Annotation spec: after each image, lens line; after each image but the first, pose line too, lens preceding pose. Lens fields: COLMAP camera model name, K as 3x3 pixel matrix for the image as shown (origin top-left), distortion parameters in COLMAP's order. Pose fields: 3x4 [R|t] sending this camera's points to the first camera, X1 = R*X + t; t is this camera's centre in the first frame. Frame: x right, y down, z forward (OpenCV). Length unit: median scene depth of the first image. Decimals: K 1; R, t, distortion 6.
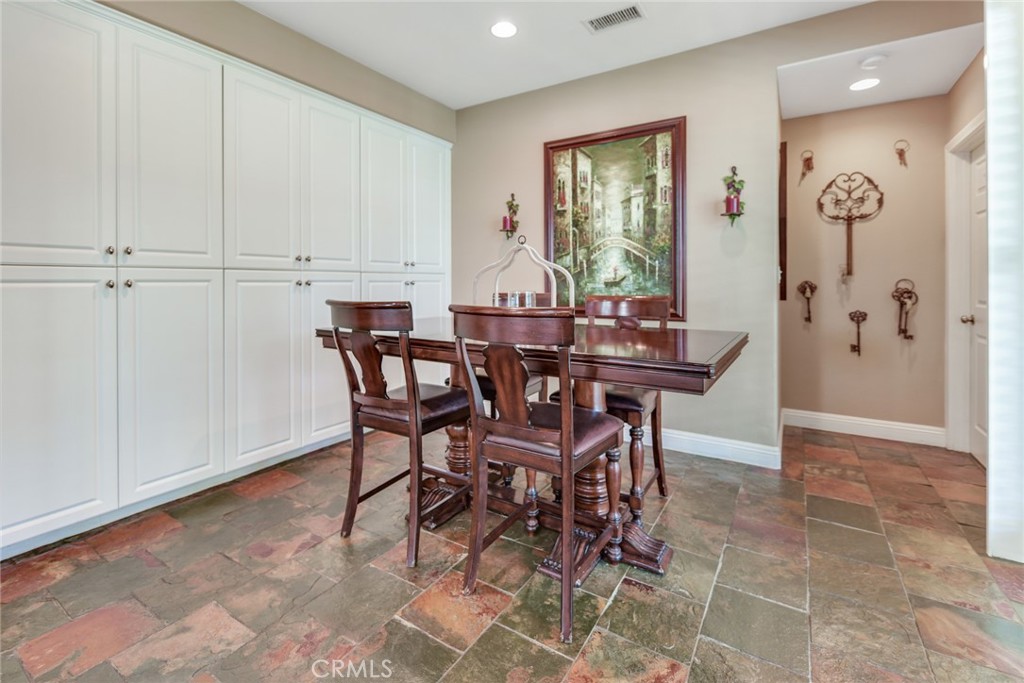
lens RADIAL K [[453.3, 0, 506.4], [0, 453.3, 276.8], [0, 0, 1]] dist [-0.002174, 0.000378]
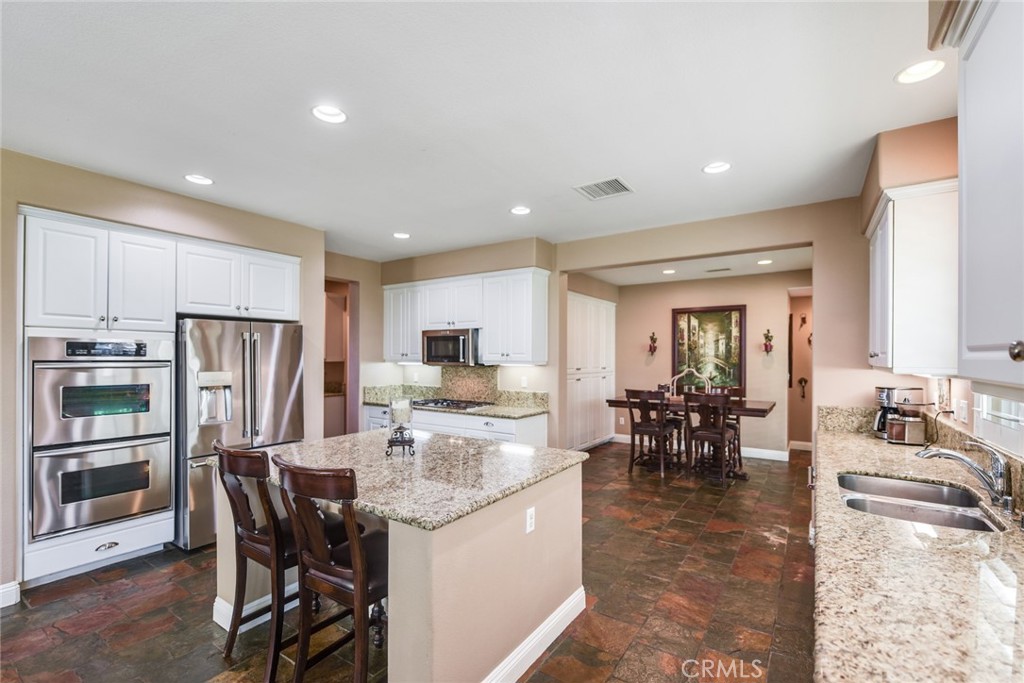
lens RADIAL K [[453.3, 0, 508.7], [0, 453.3, 350.5], [0, 0, 1]] dist [-0.002174, 0.000378]
pose [[0.999748, 0.004210, -0.022057, -0.670412], [-0.004242, 0.999990, -0.001394, -0.114832], [0.022050, 0.001487, 0.999756, -1.164087]]
